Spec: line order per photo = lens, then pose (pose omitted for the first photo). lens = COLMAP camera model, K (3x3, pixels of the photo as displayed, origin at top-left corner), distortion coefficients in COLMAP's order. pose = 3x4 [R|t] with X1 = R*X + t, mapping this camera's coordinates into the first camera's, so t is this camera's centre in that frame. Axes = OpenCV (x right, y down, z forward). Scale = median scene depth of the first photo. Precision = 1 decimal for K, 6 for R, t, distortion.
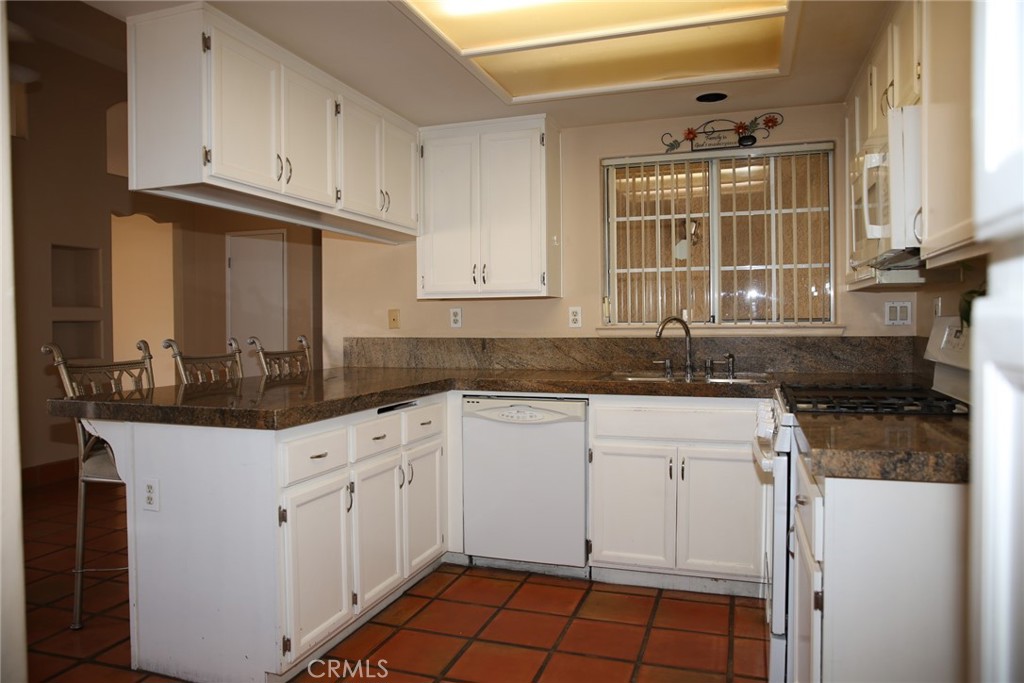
lens RADIAL K [[694.9, 0, 513.7], [0, 694.9, 336.0], [0, 0, 1]] dist [-0.074571, 0.006591]
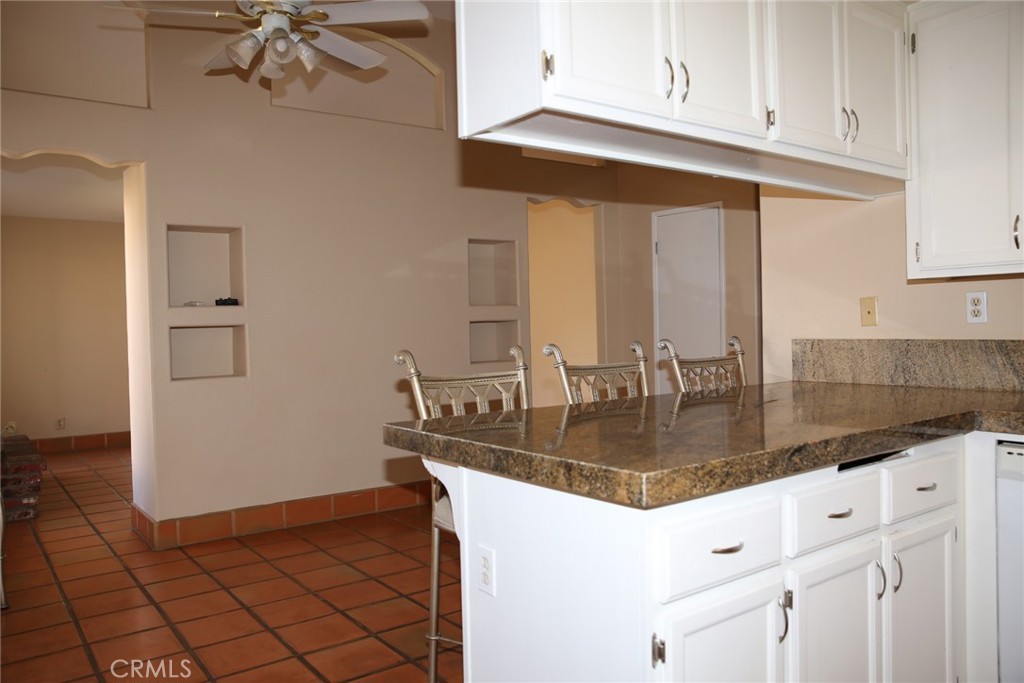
lens RADIAL K [[767.9, 0, 506.9], [0, 767.9, 337.7], [0, 0, 1]] dist [-0.103615, 0.115661]
pose [[0.813451, -0.002827, -0.581627, -0.046299], [0.006799, 0.999966, 0.004648, -0.007023], [0.581594, -0.007735, 0.813442, 0.281646]]
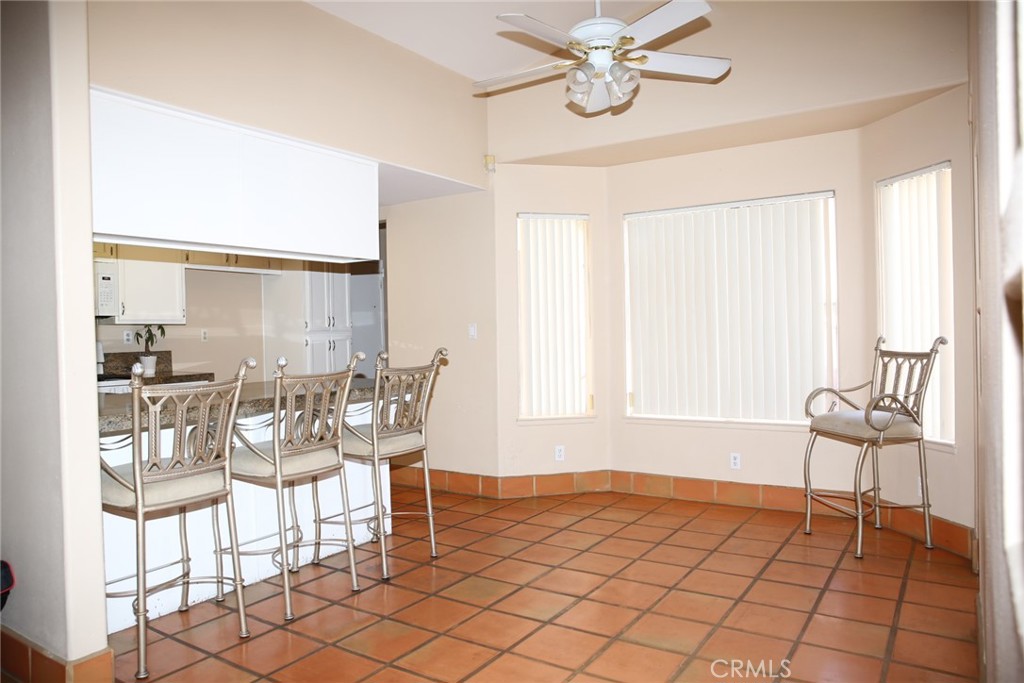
lens RADIAL K [[694.9, 0, 513.7], [0, 694.9, 336.0], [0, 0, 1]] dist [-0.074571, 0.006591]
pose [[-0.964773, 0.026455, 0.261749, -1.376721], [0.033751, 0.999156, 0.023417, -0.043237], [-0.260909, 0.031427, -0.964852, 2.598970]]
